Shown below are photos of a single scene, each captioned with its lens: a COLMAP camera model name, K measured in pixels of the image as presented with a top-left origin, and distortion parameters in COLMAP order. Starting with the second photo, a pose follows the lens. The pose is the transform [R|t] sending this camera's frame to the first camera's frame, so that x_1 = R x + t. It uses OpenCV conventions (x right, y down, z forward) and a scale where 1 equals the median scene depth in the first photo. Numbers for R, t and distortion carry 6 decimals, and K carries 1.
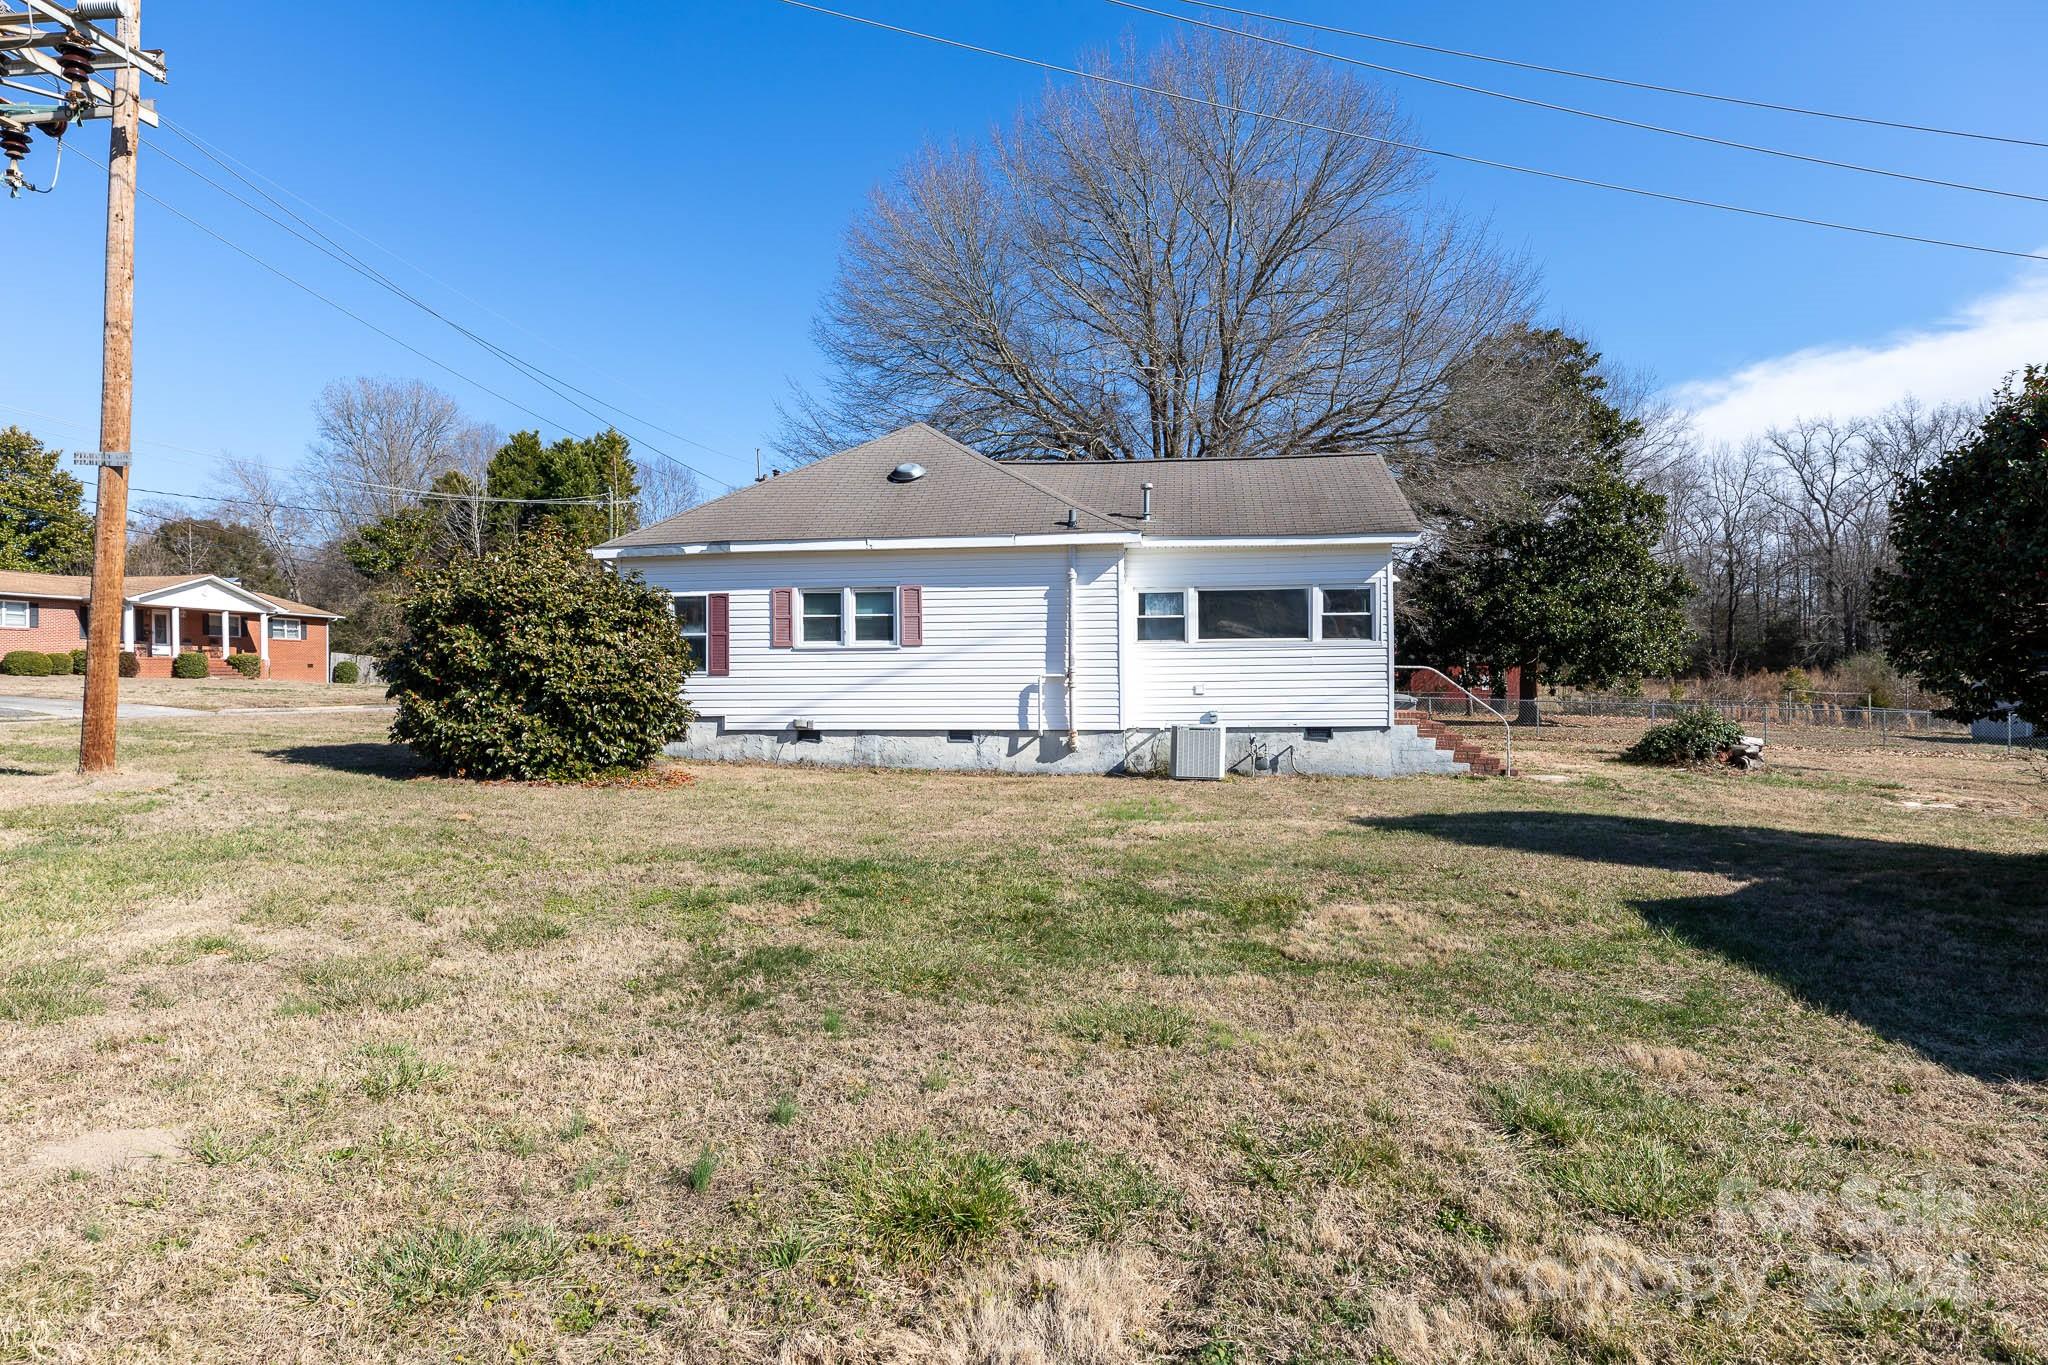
lens RADIAL K [[1152.1, 0, 1023.7], [0, 1152.1, 673.9], [0, 0, 1]] dist [0.006749, -0.000478]
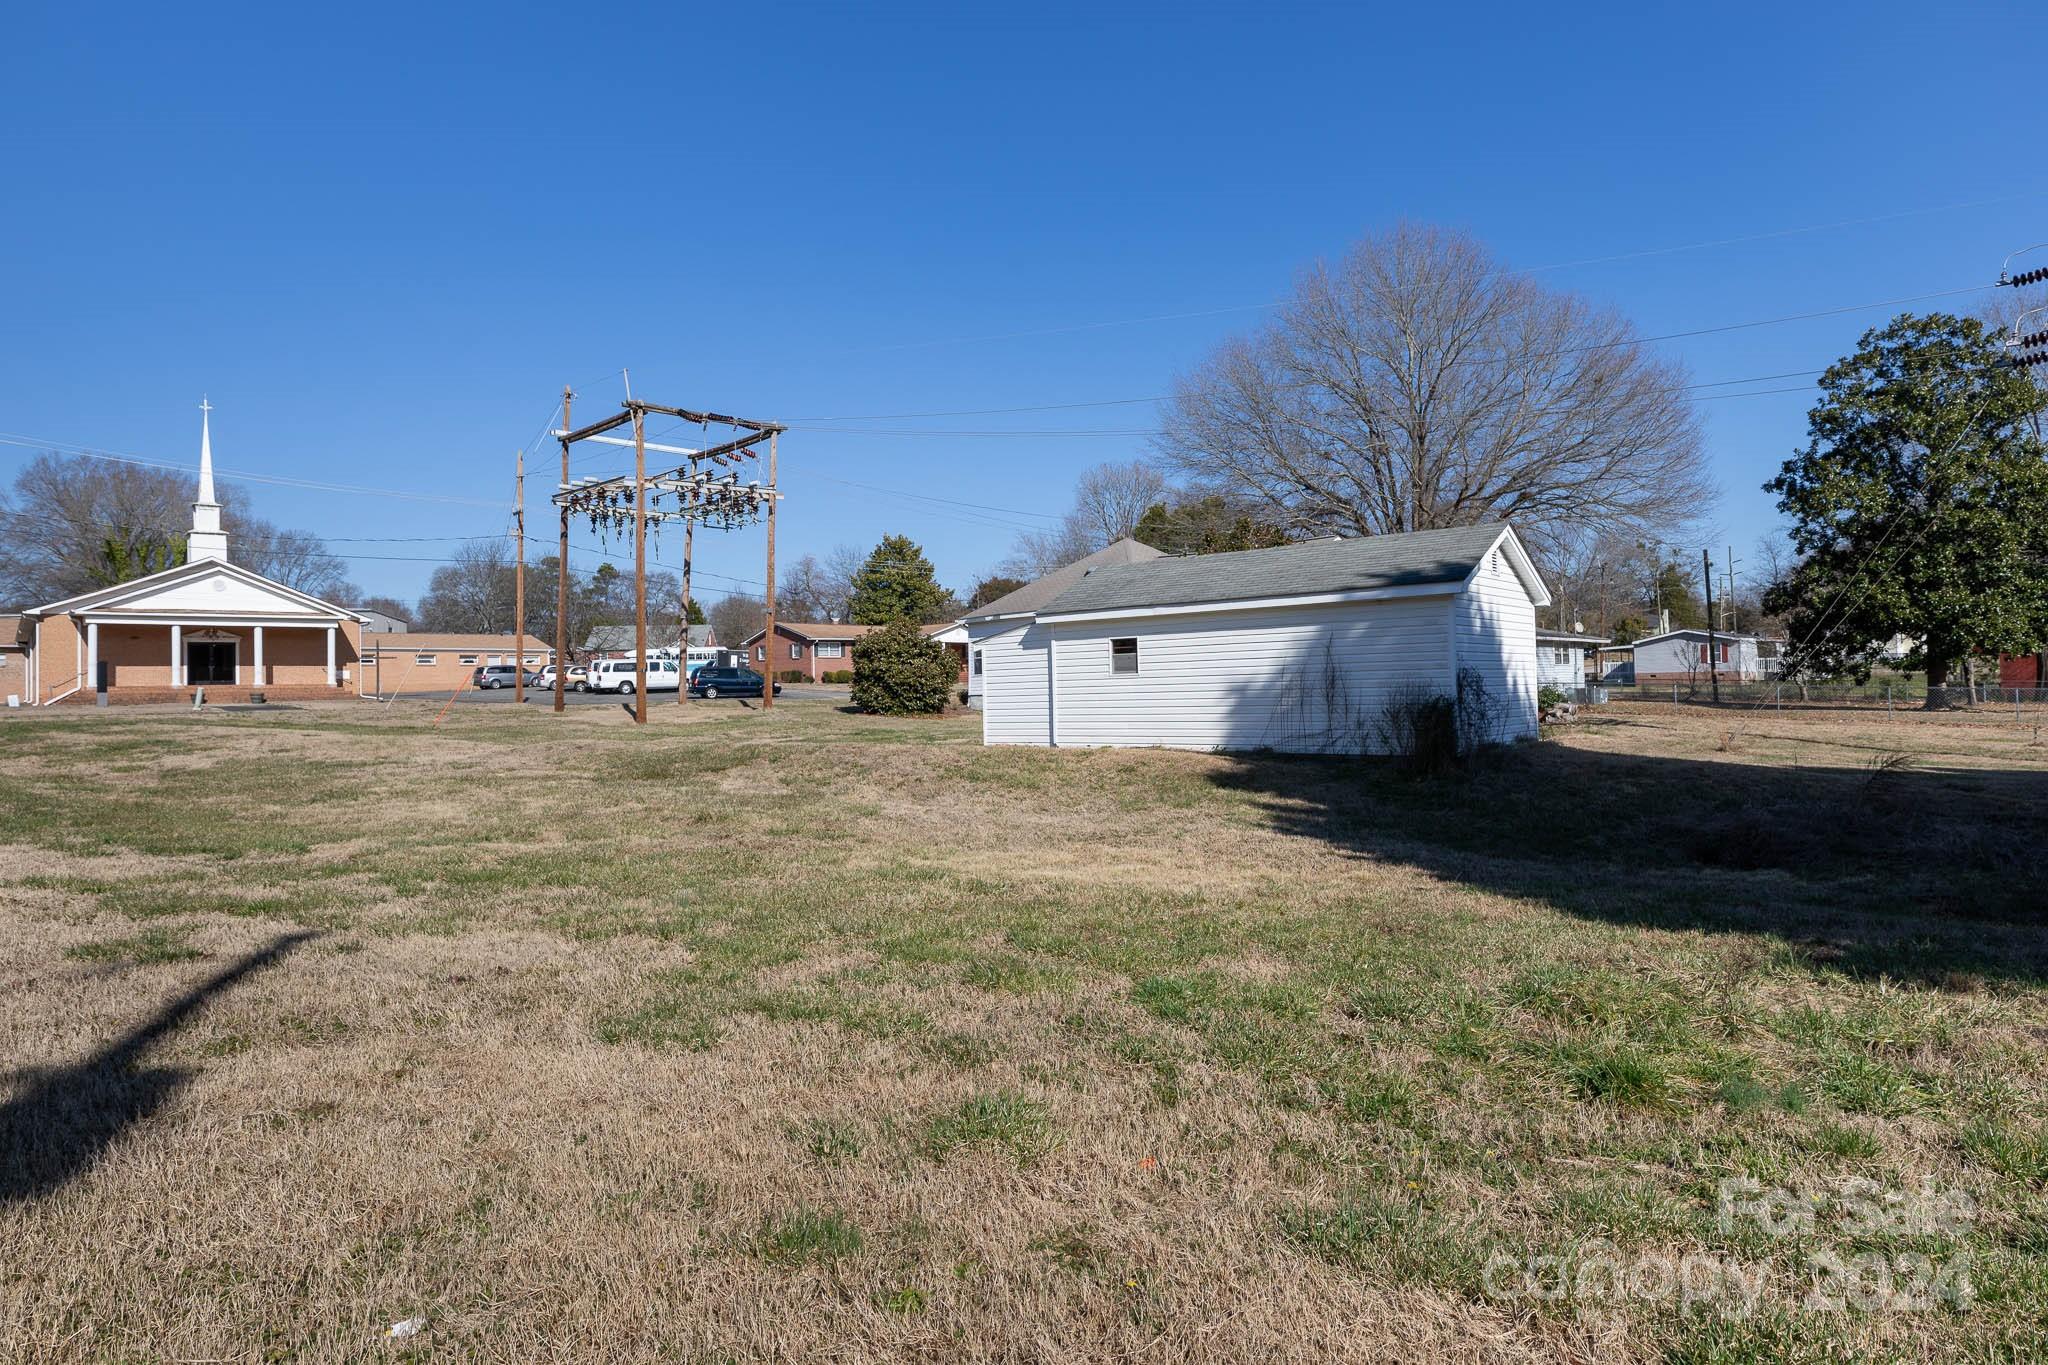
lens RADIAL K [[1152.1, 0, 1023.7], [0, 1152.1, 673.9], [0, 0, 1]] dist [0.006749, -0.000478]
pose [[0.777846, -0.020160, -0.628131, 1.167517], [0.017994, 0.999790, -0.009805, 0.021723], [0.628197, -0.003676, 0.778046, -0.685202]]
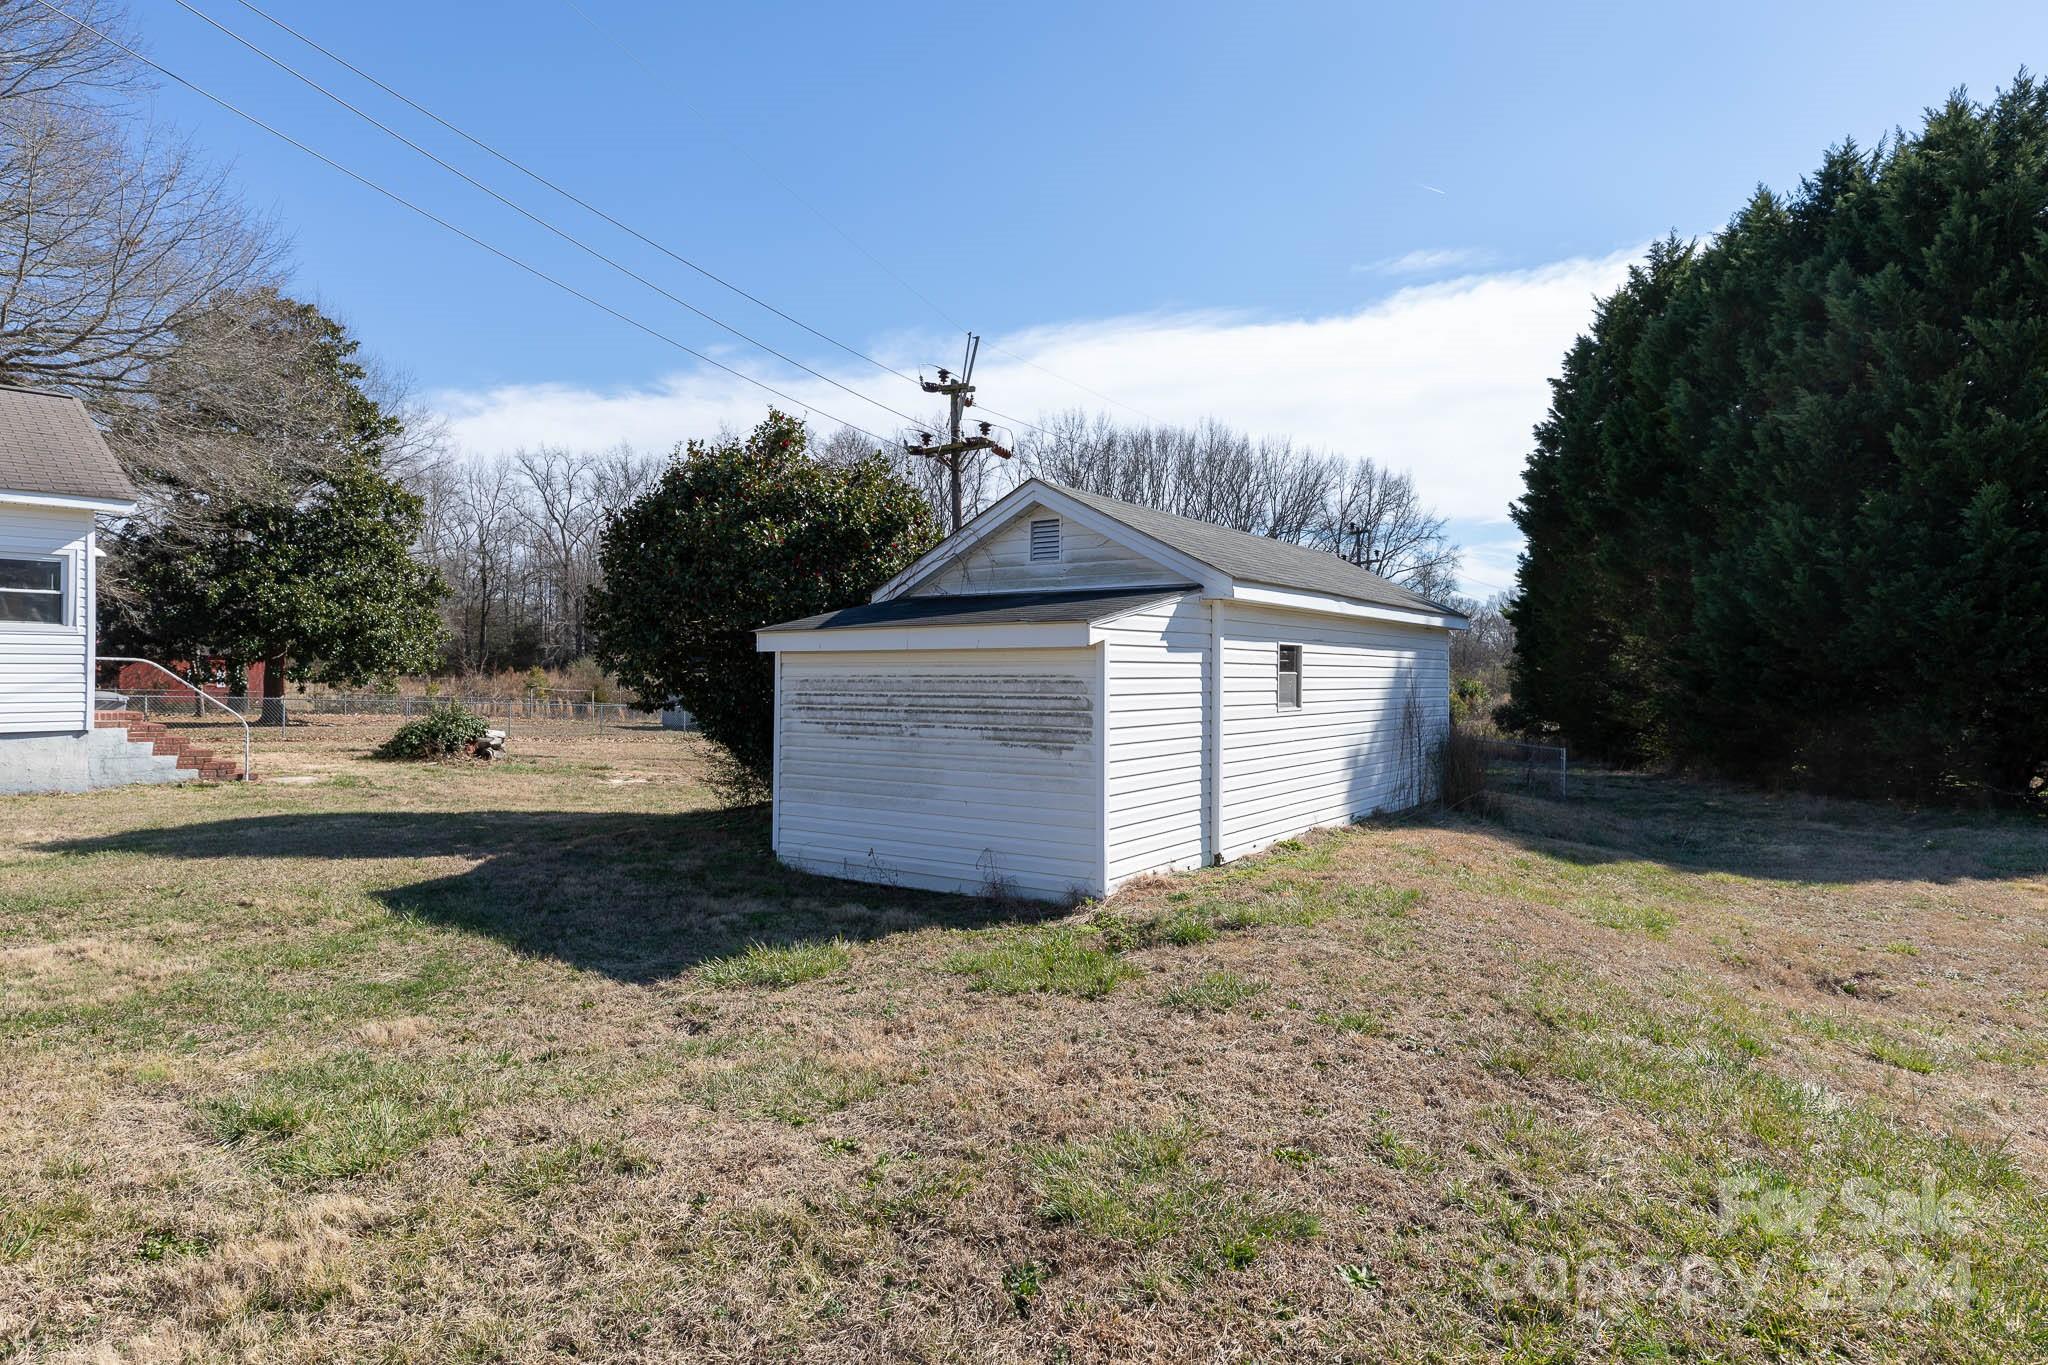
lens RADIAL K [[1152.1, 0, 1023.7], [0, 1152.1, 673.9], [0, 0, 1]] dist [0.006749, -0.000478]
pose [[0.550971, 0.010928, 0.834453, -0.006076], [-0.012586, 0.999909, -0.004785, 0.000555], [-0.834429, -0.007866, 0.551059, -0.019541]]
